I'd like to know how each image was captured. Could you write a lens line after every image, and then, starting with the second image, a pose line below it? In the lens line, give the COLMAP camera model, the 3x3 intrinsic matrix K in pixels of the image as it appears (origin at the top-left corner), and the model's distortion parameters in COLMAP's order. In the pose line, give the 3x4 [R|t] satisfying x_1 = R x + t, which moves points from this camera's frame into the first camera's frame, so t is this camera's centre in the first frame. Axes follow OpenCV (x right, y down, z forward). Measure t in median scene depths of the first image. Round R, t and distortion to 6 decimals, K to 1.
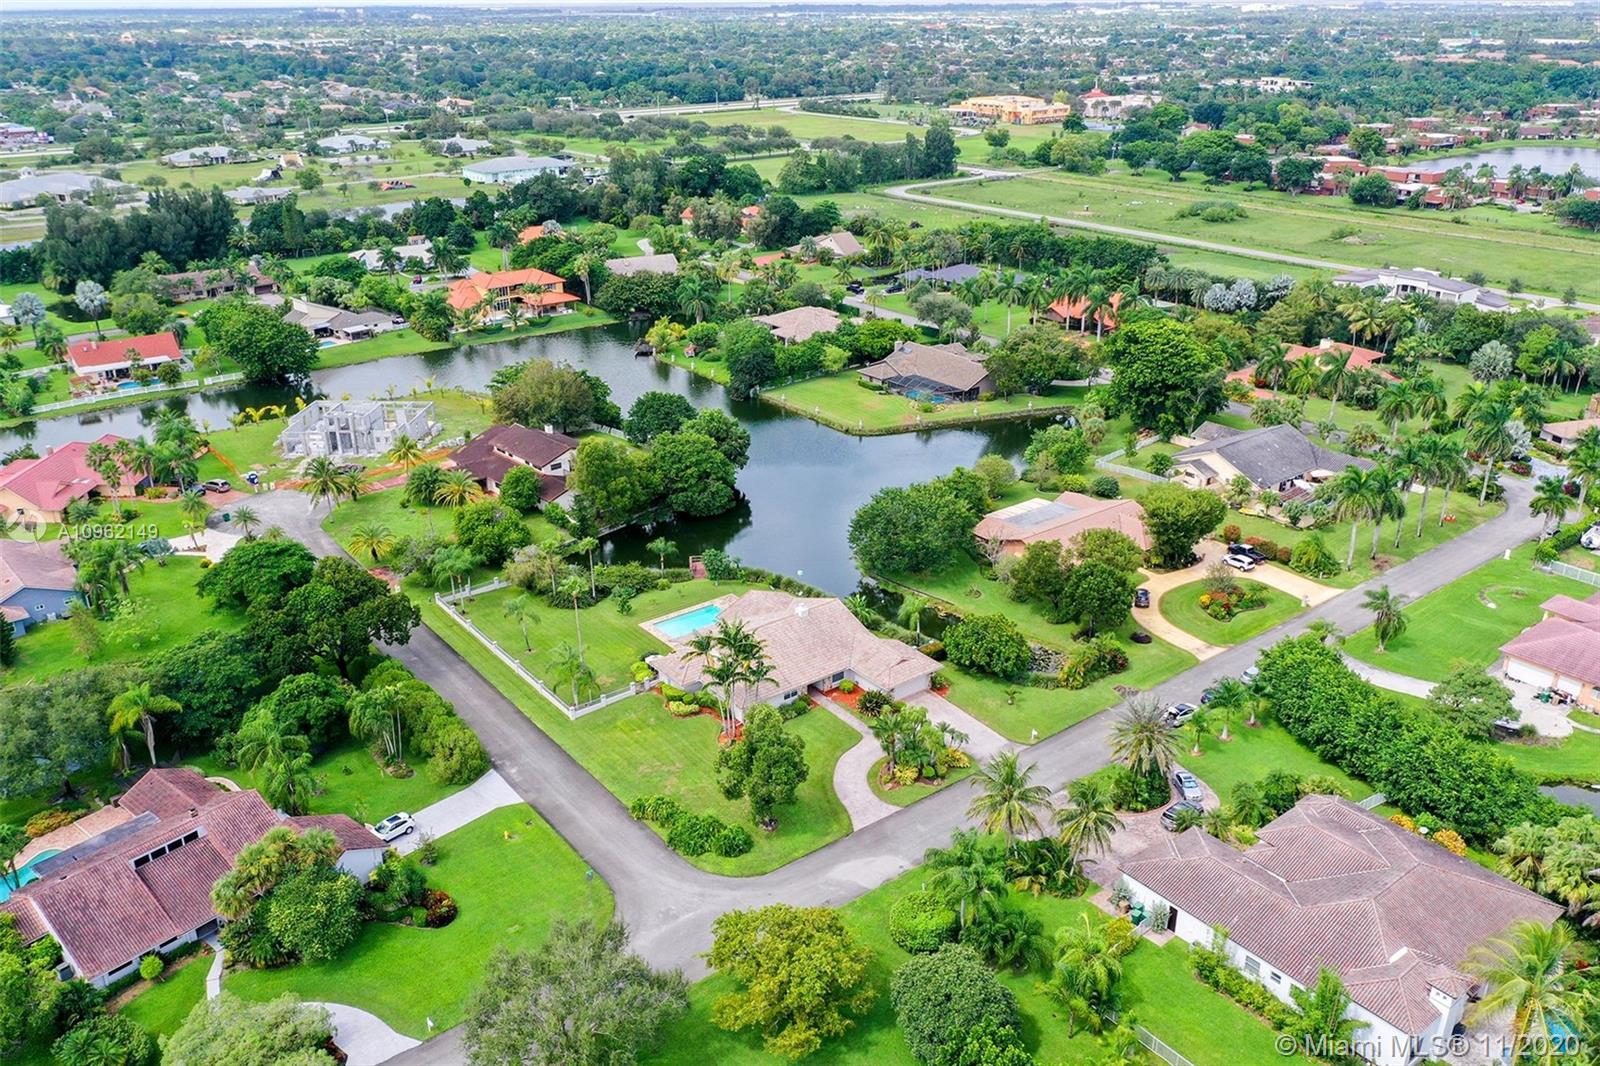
lens RADIAL K [[1257.2, 0, 800.9], [0, 1257.2, 531.3], [0, 0, 1]] dist [0.003267, -0.006217]
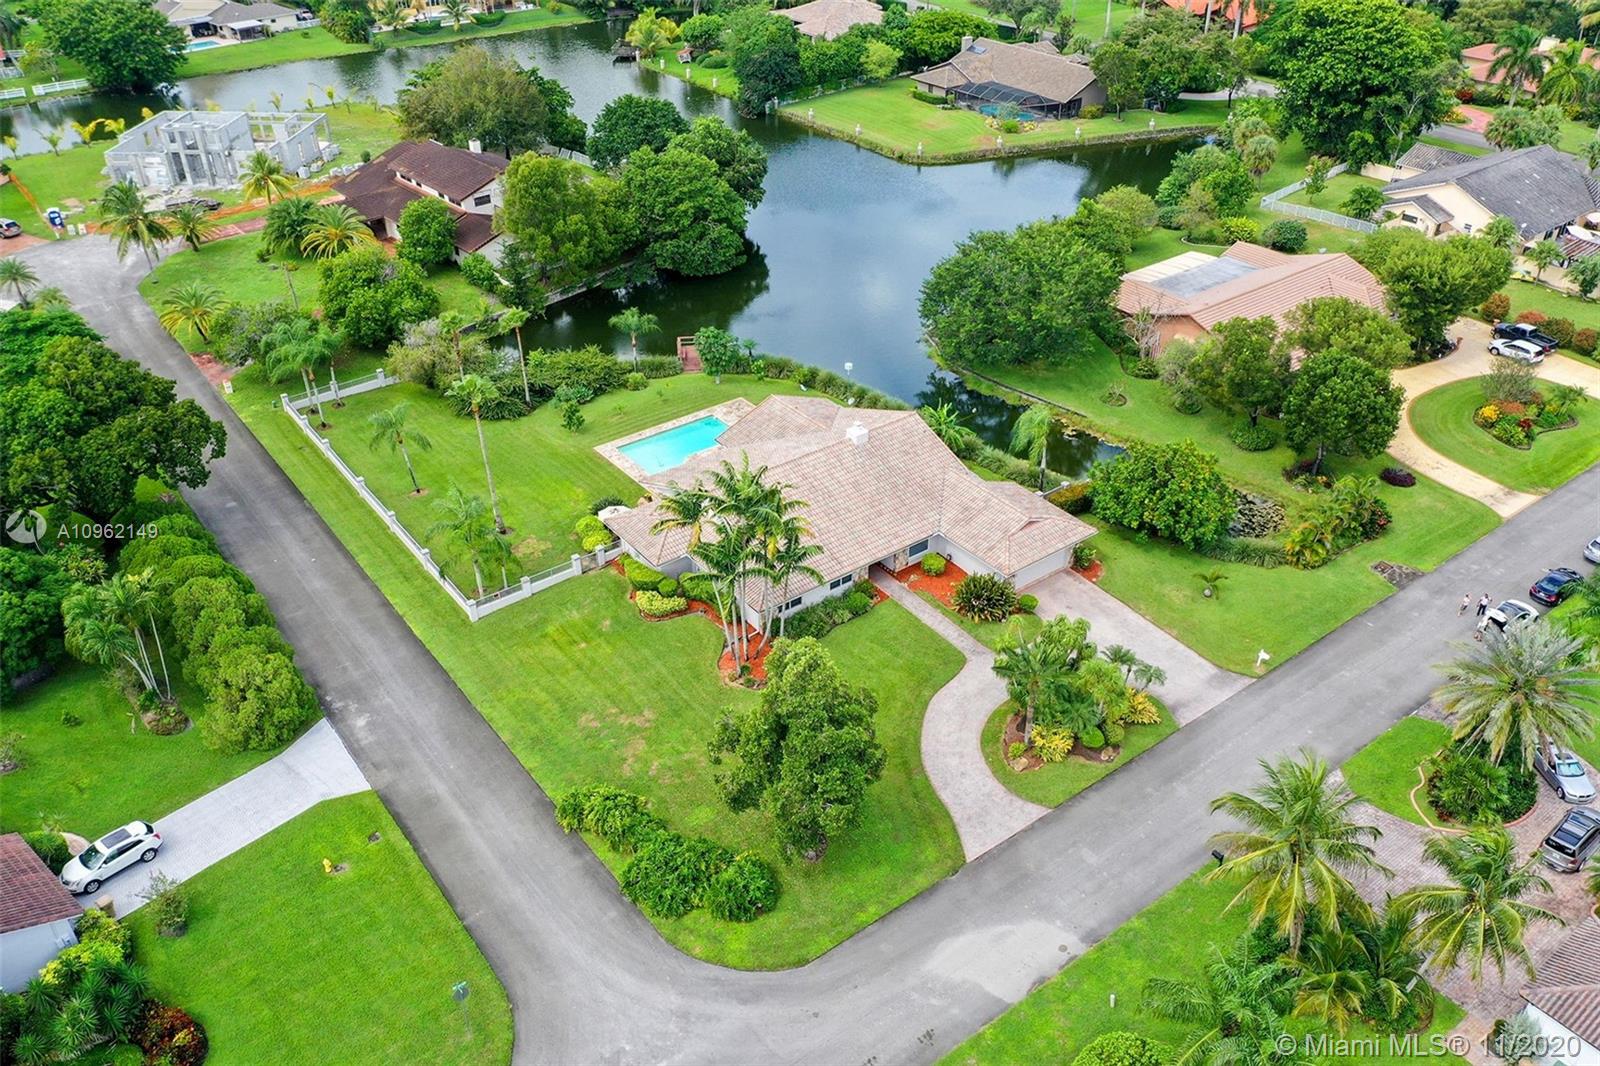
lens RADIAL K [[1257.2, 0, 805.0], [0, 1257.2, 538.2], [0, 0, 1]] dist [0.003267, -0.006217]
pose [[0.999967, 0.006723, -0.004587, -0.018052], [-0.005749, 0.982420, 0.186595, -0.000011], [0.005761, -0.186562, 0.982426, 0.339759]]
